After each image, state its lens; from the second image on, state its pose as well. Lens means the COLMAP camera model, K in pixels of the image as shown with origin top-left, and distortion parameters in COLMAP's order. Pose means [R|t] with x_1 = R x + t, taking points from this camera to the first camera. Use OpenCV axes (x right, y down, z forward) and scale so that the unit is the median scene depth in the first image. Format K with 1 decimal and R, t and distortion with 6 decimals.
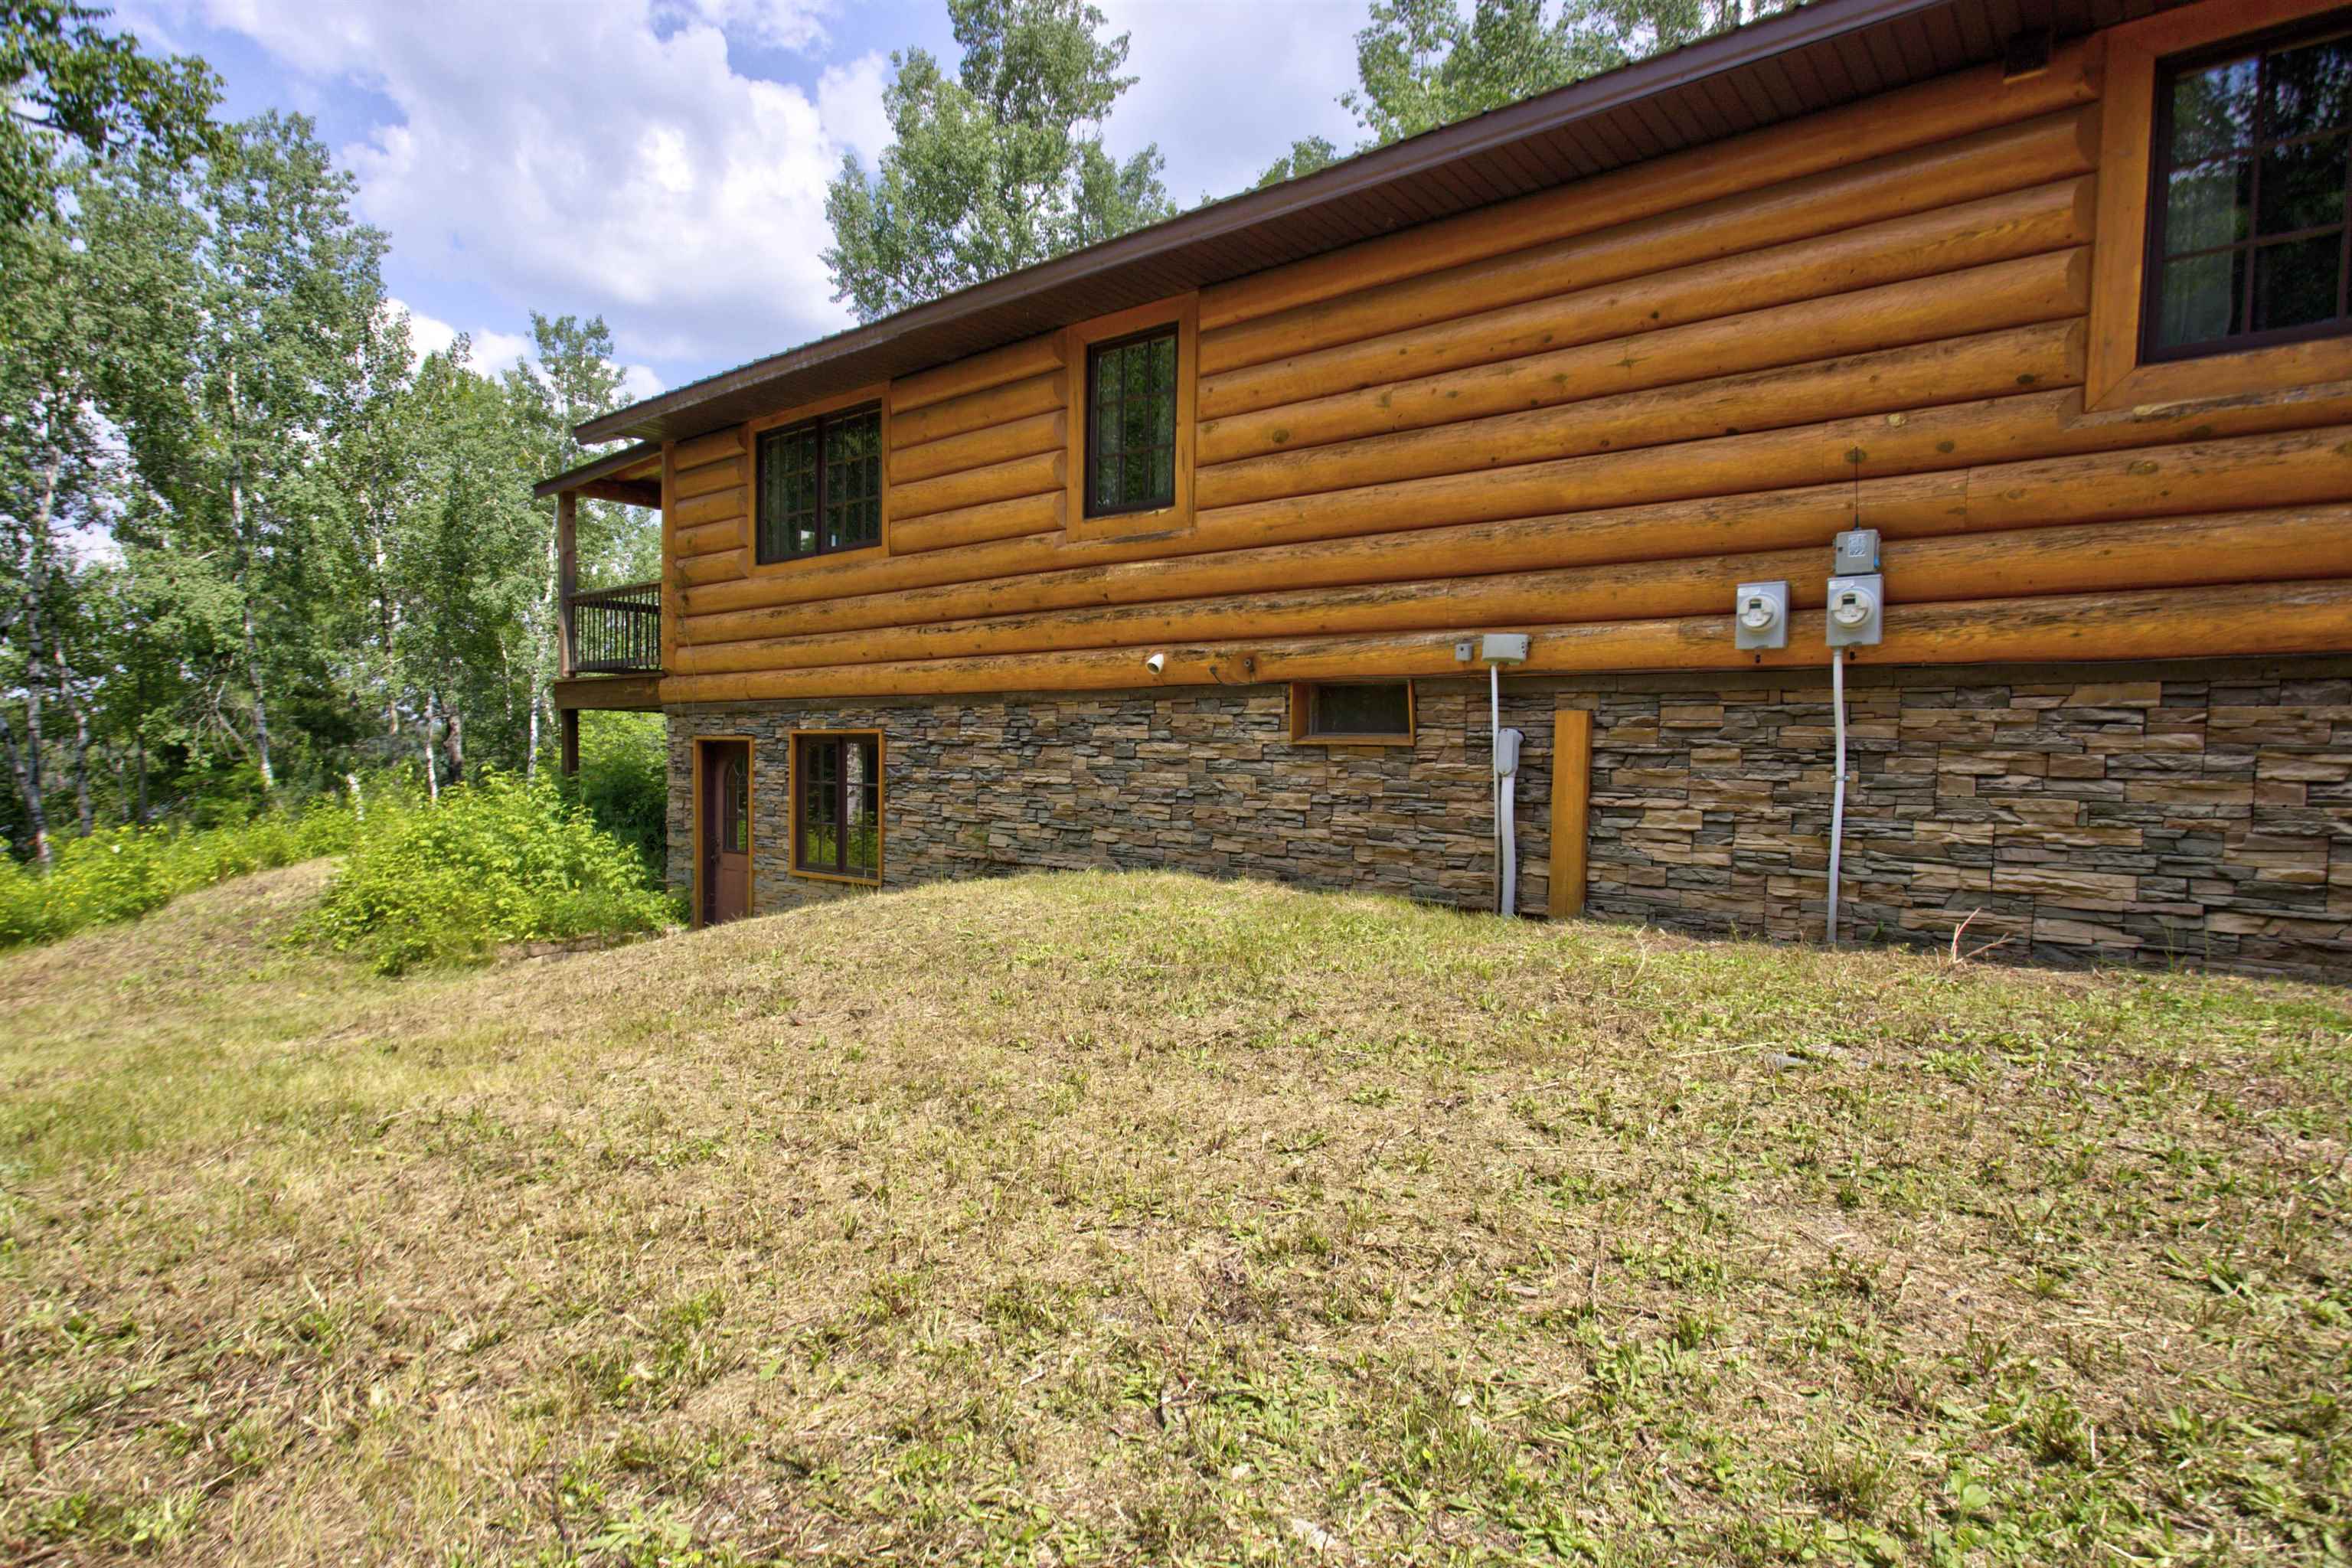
lens RADIAL K [[1135.6, 0, 1177.3], [0, 1135.6, 843.3], [0, 0, 1]] dist [0.001696, 0.000230]
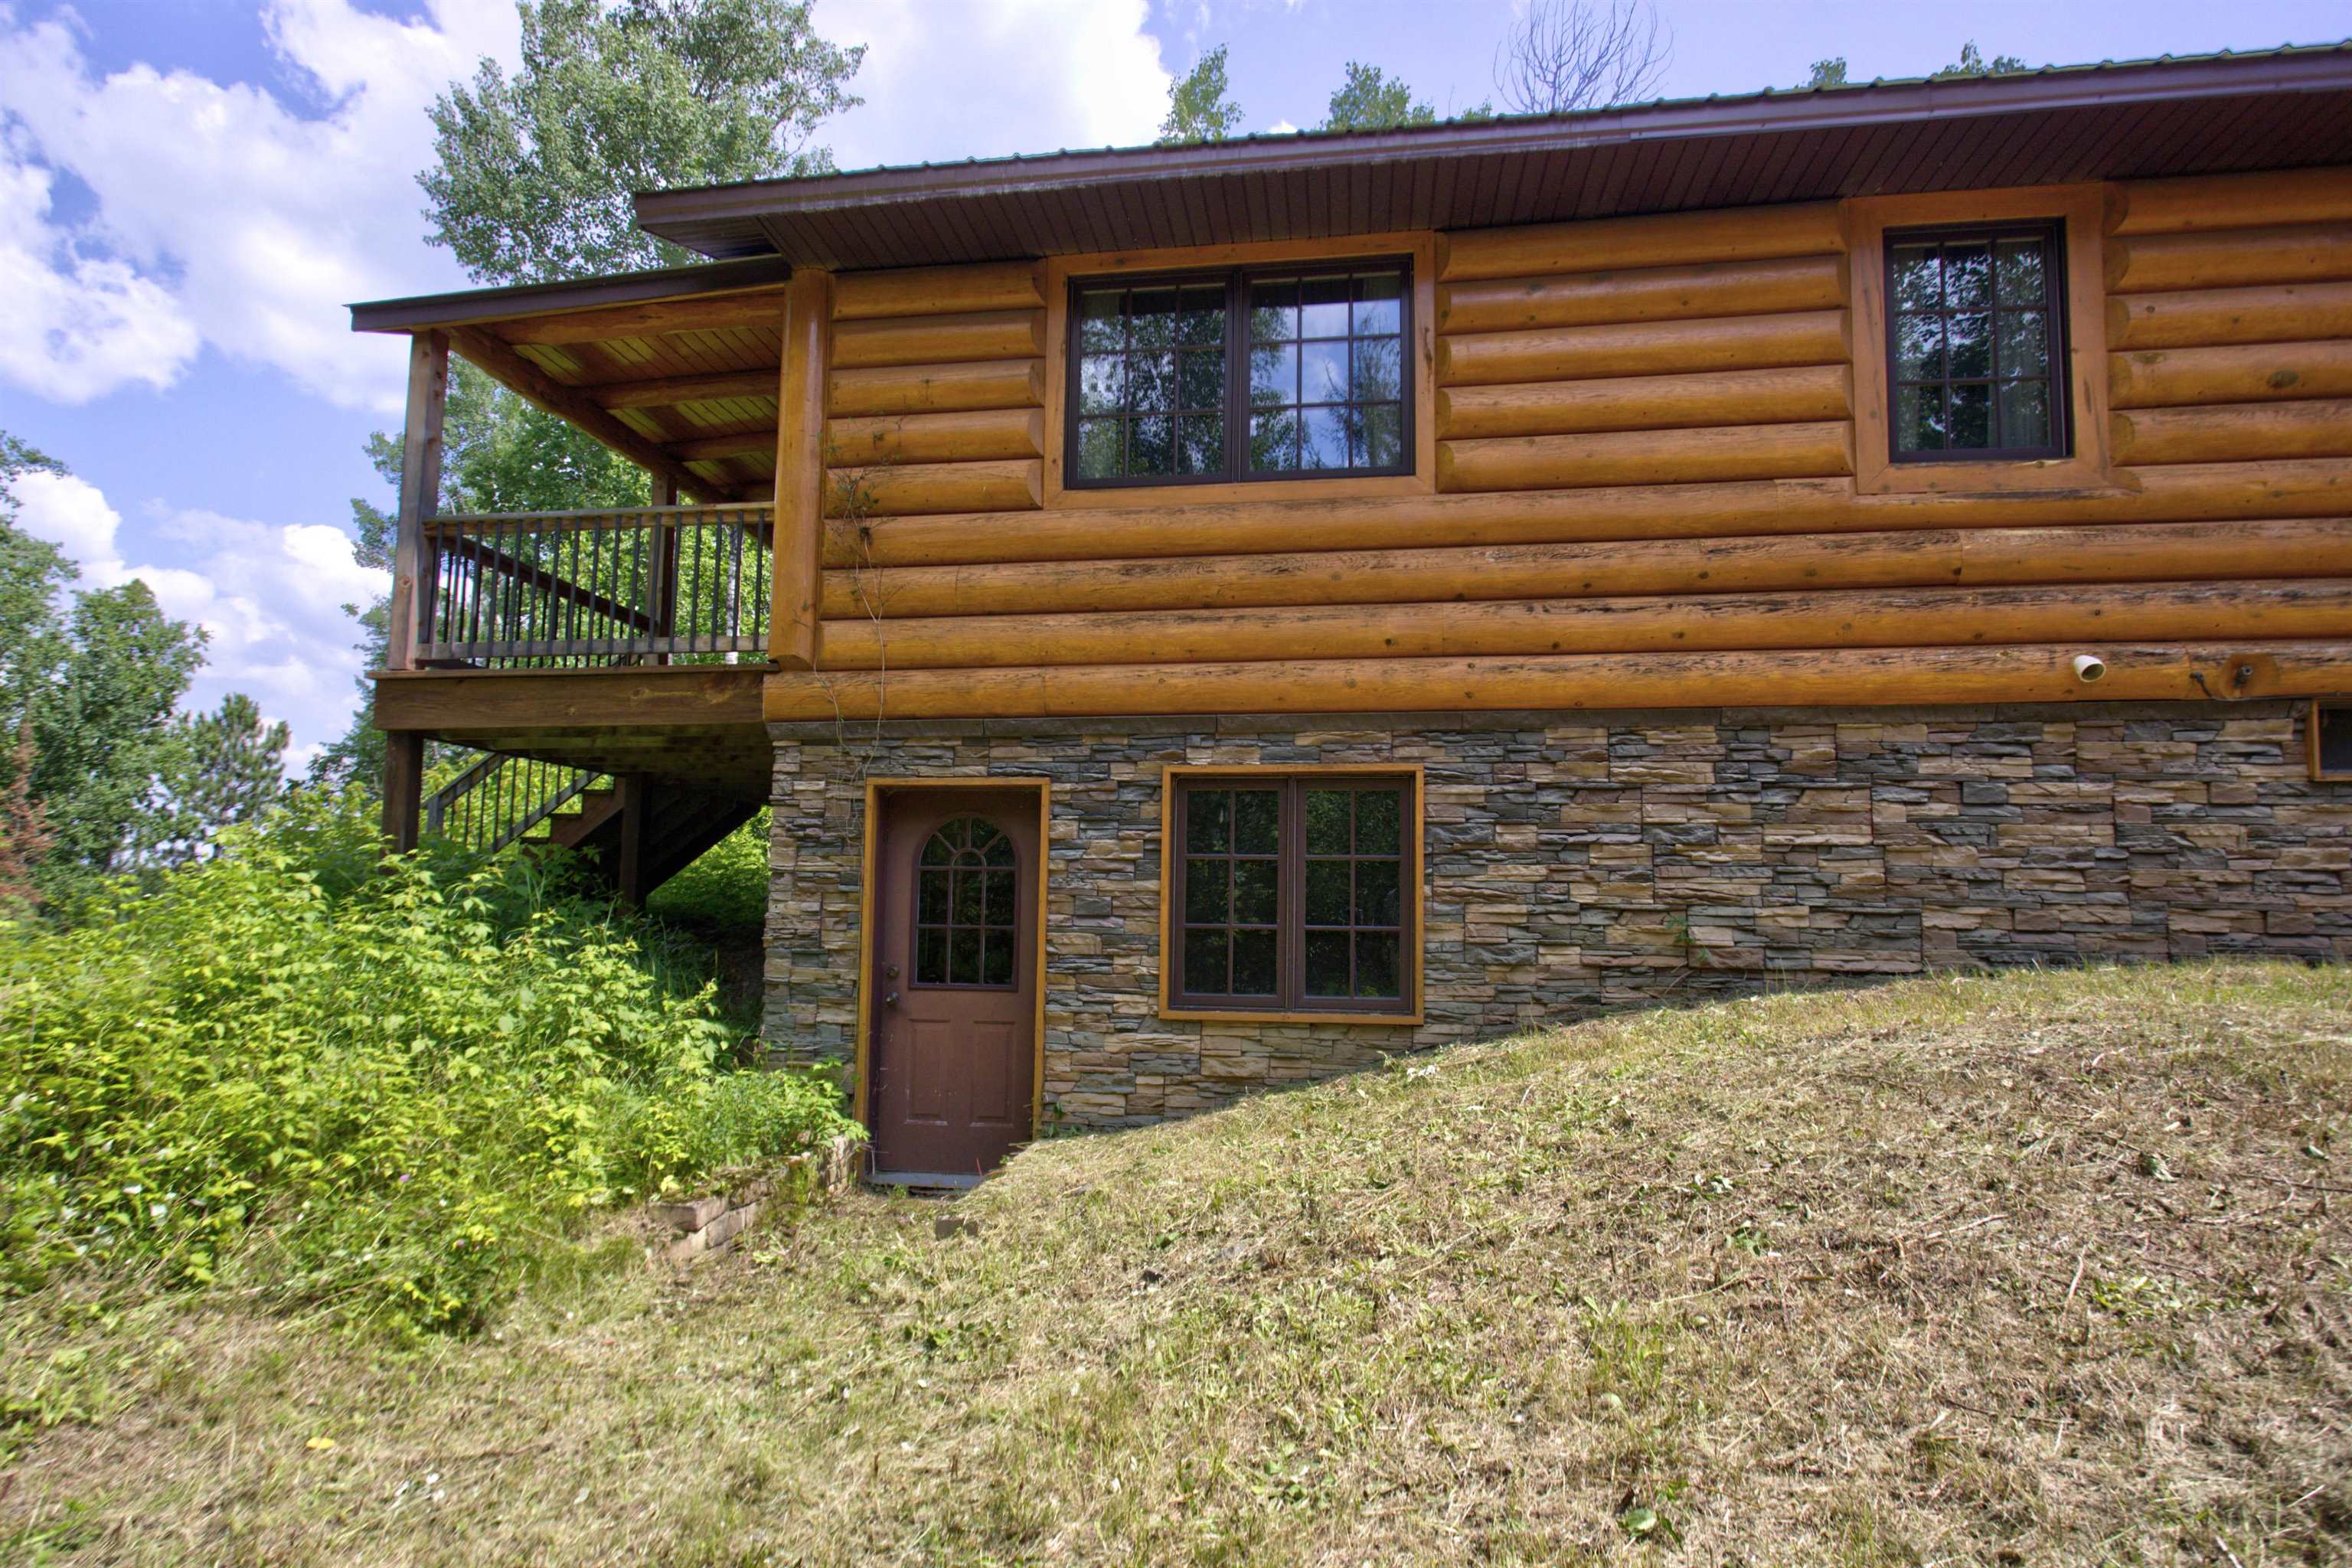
lens RADIAL K [[1181.0, 0, 1176.7], [0, 1181.0, 748.0], [0, 0, 1]] dist [-0.001929, -0.009768]
pose [[0.878078, 0.003100, 0.478508, -0.770304], [0.051230, 0.993623, -0.100445, -0.059075], [-0.475768, 0.112713, 0.872319, 0.573109]]
